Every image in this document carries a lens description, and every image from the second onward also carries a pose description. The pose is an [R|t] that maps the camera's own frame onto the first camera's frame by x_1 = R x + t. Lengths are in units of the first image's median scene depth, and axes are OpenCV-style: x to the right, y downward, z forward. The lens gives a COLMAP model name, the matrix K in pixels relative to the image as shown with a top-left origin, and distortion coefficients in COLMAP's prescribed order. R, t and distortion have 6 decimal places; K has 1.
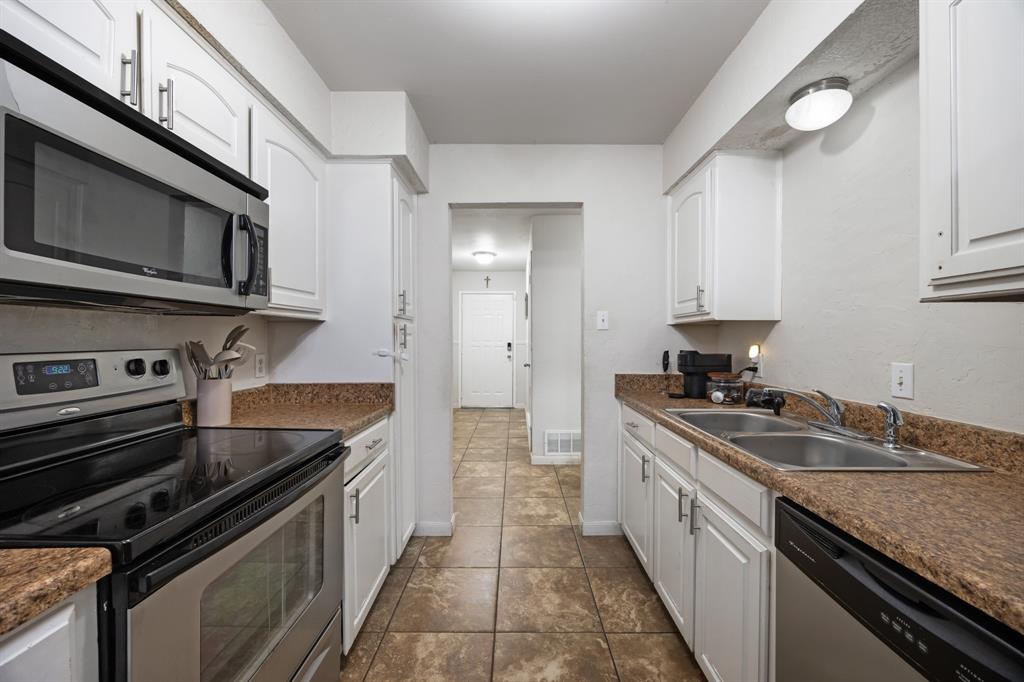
lens RADIAL K [[388.6, 0, 515.2], [0, 388.6, 340.8], [0, 0, 1]] dist [-0.001497, 0.000219]
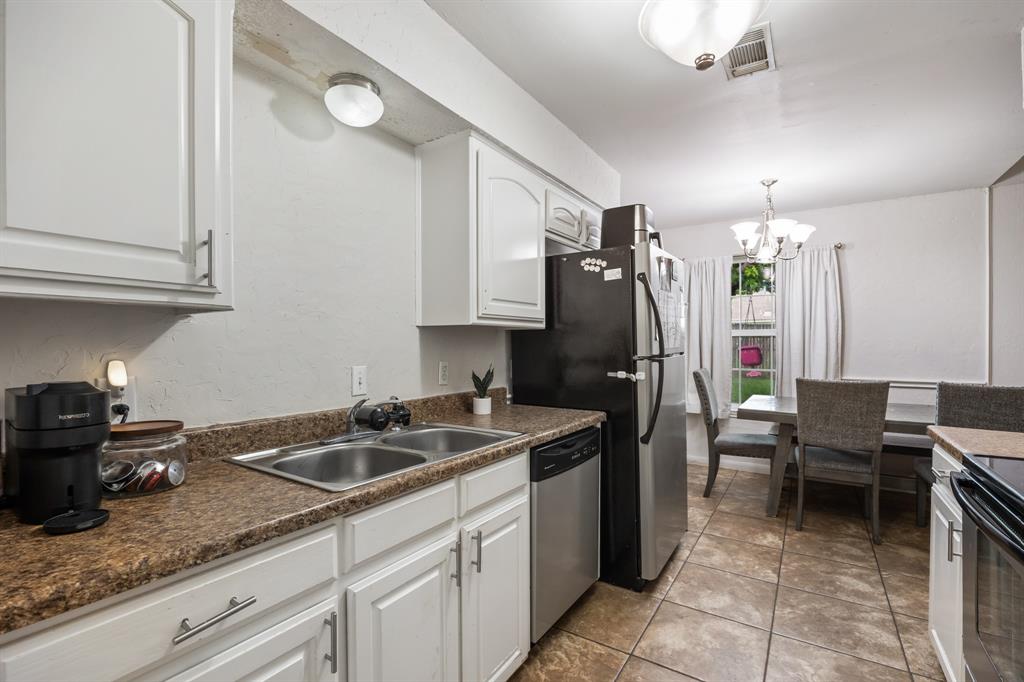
lens RADIAL K [[443.9, 0, 514.3], [0, 443.9, 342.4], [0, 0, 1]] dist [-0.018781, 0.000304]
pose [[-0.826995, 0.001714, 0.562206, -0.131683], [0.002676, 0.999996, 0.000887, -0.011641], [-0.562203, 0.002238, -0.826997, 1.400739]]
